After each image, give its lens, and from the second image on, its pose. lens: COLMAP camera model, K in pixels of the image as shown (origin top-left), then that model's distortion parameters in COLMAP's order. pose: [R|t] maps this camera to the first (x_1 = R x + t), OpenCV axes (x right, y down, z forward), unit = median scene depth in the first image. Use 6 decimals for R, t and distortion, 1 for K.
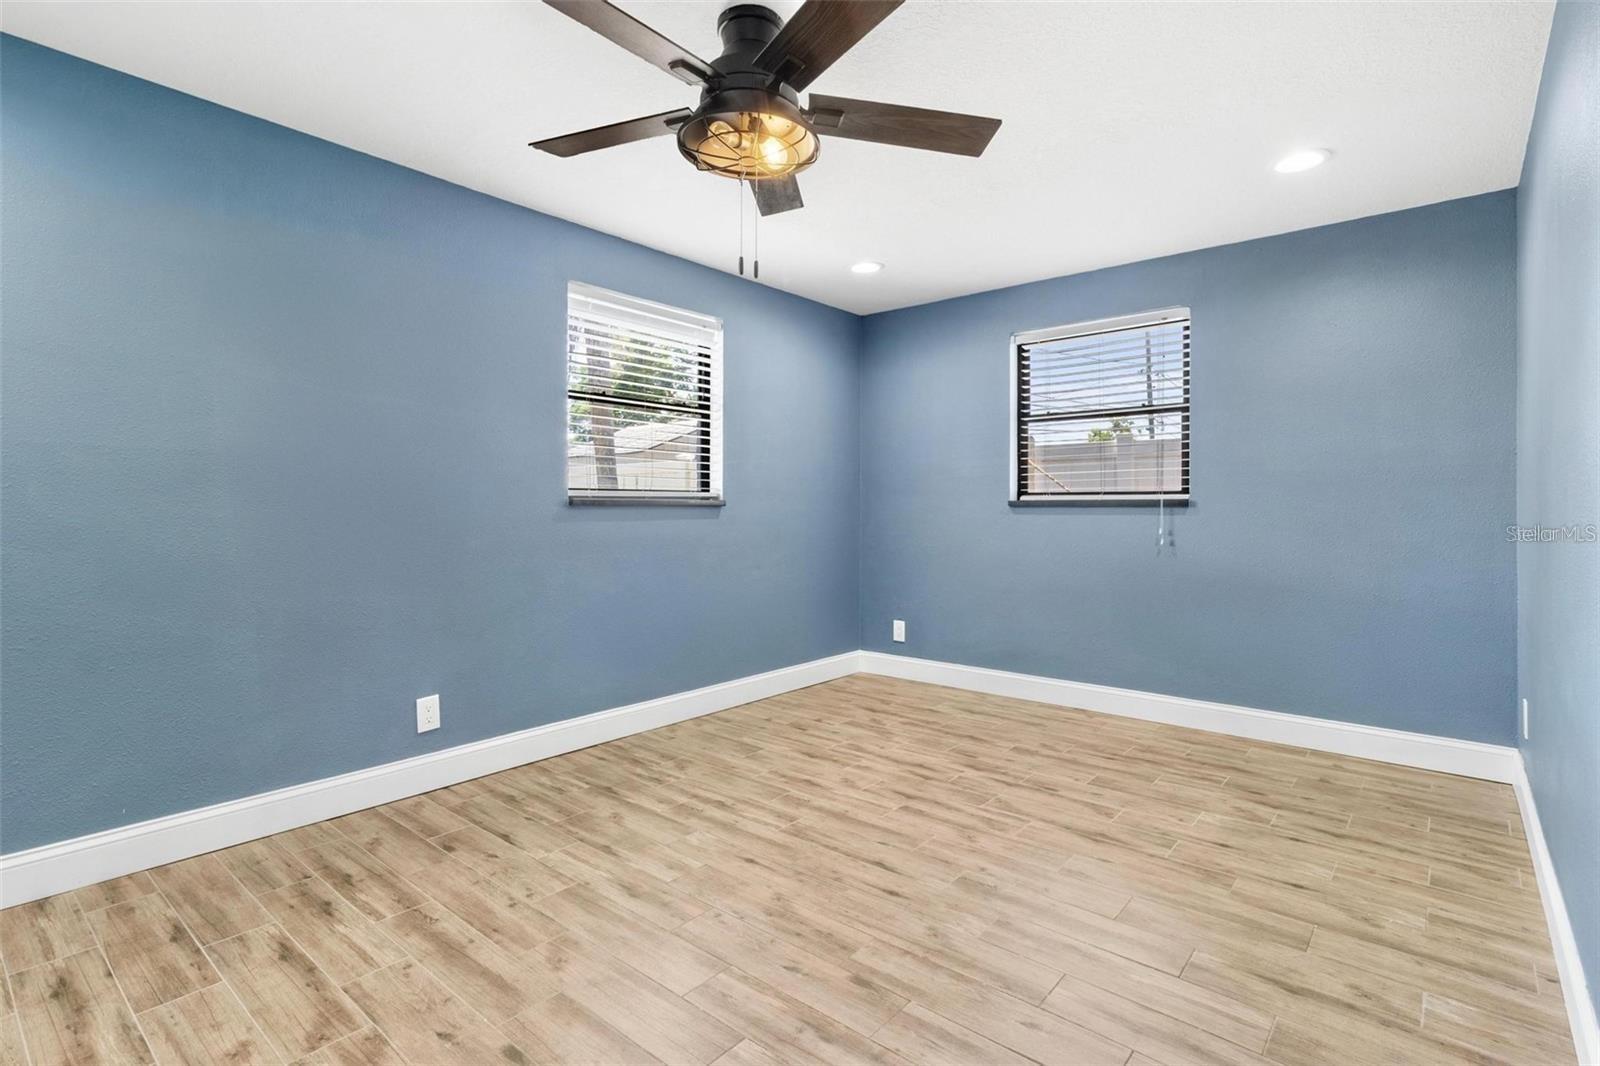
lens RADIAL K [[766.8, 0, 796.6], [0, 766.8, 525.4], [0, 0, 1]] dist [-0.002221, -0.000379]
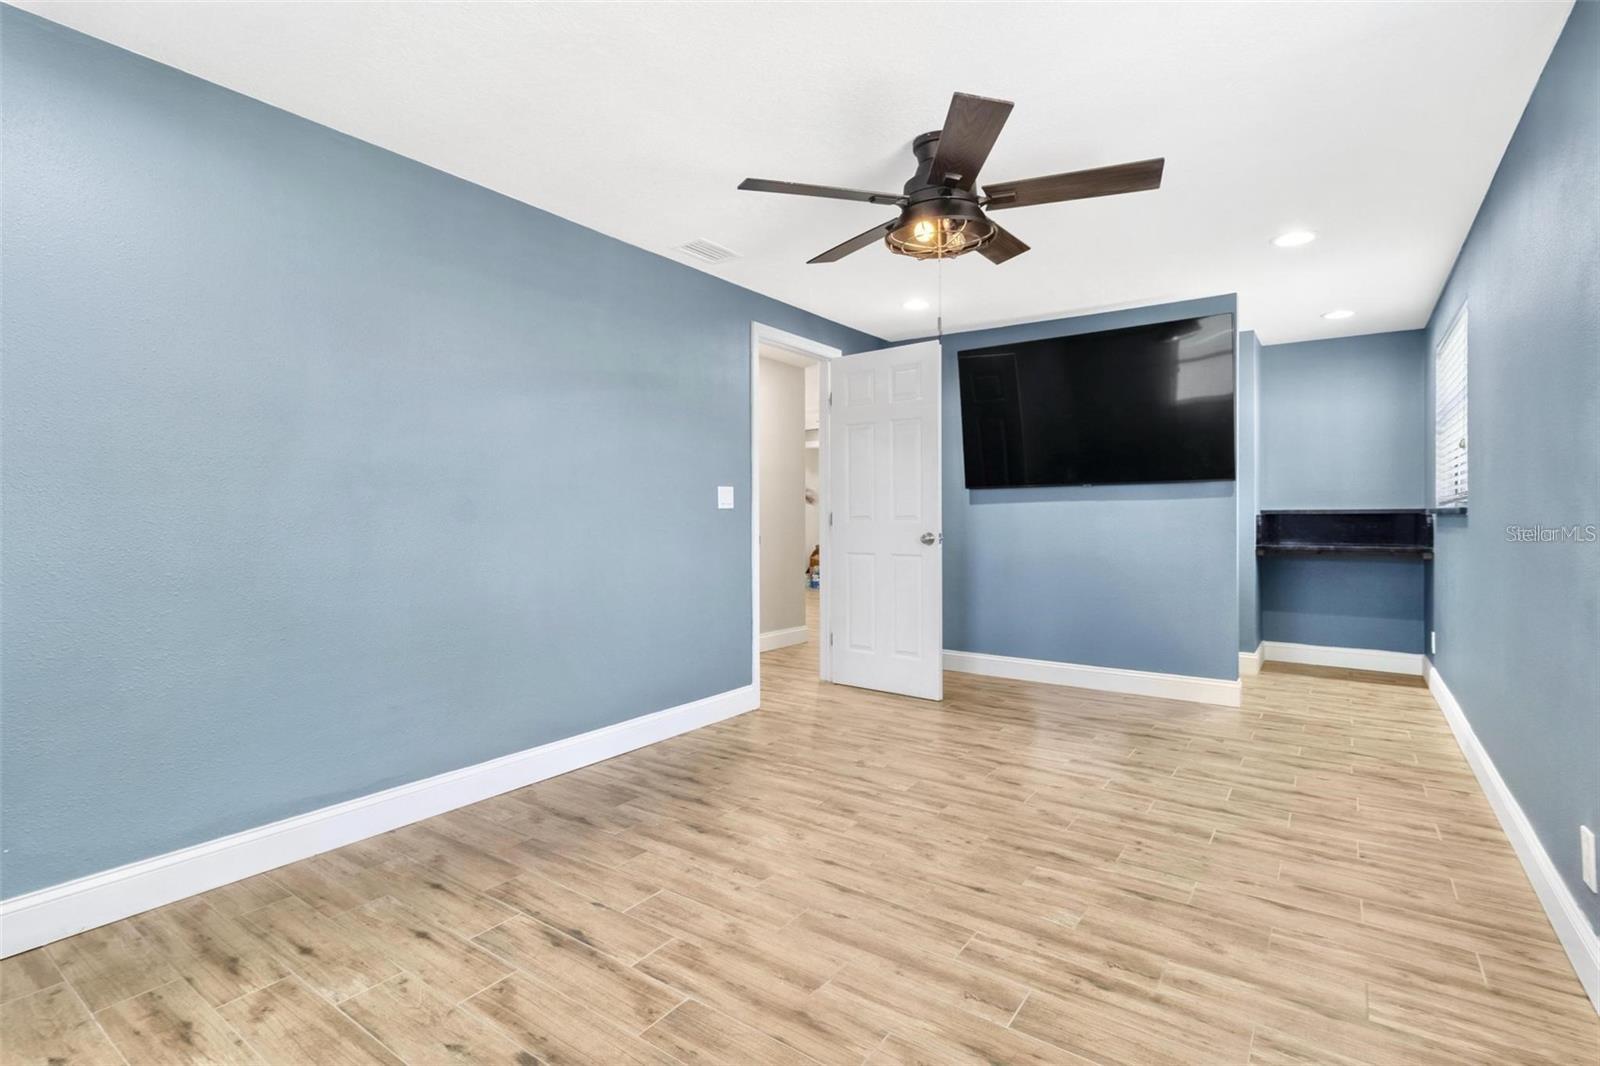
lens RADIAL K [[766.8, 0, 799.1], [0, 766.8, 521.1], [0, 0, 1]] dist [-0.002221, -0.000379]
pose [[-0.996373, -0.000366, -0.085097, 0.245109], [-0.002943, 0.999541, 0.030163, -0.046476], [0.085047, 0.030304, -0.995916, 1.936741]]
